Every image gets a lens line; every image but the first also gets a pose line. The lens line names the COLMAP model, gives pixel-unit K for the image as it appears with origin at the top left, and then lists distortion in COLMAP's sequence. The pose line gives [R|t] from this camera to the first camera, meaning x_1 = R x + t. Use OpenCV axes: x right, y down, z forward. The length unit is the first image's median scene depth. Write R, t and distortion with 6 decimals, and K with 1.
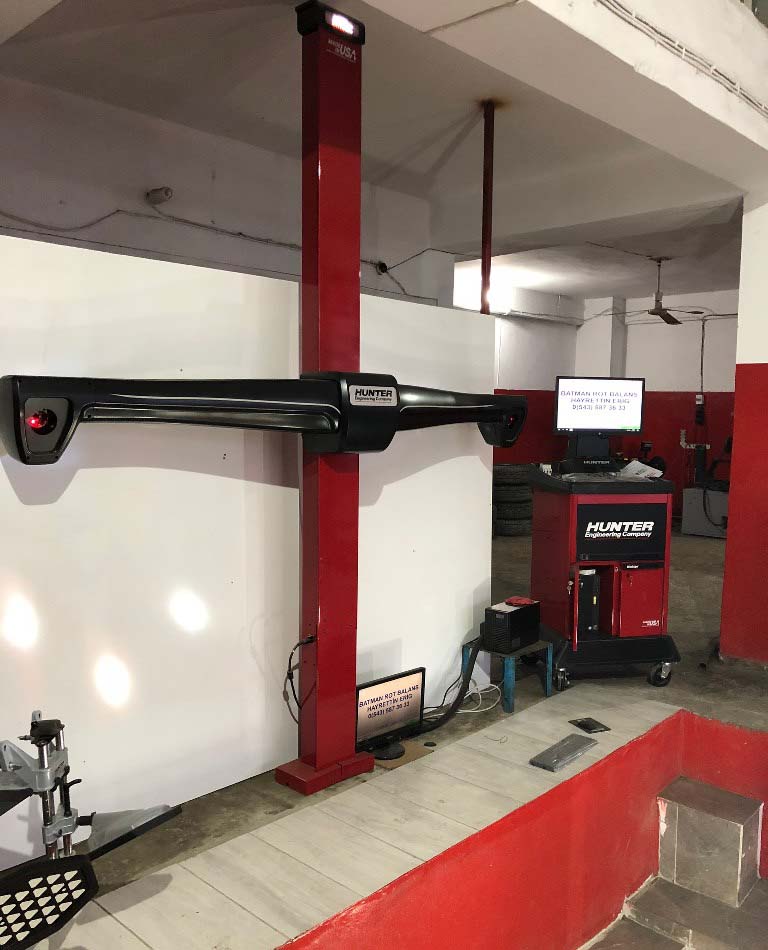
lens RADIAL K [[838.0, 0, 387.3], [0, 838.0, 494.7], [0, 0, 1]] dist [0.093606, -0.227710]
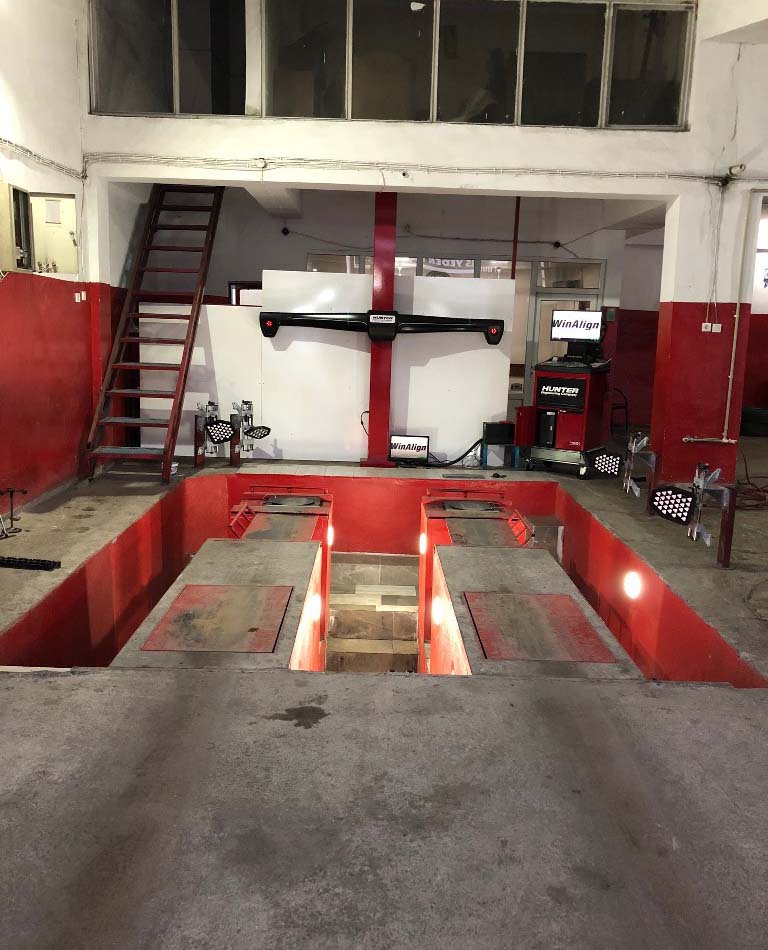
lens RADIAL K [[838.0, 0, 387.3], [0, 838.0, 494.7], [0, 0, 1]] dist [0.093606, -0.227710]
pose [[0.709213, 0.152473, -0.688308, 0.693799], [-0.086883, 0.987793, 0.129293, 0.031006], [0.699620, -0.031894, 0.713803, -0.336121]]
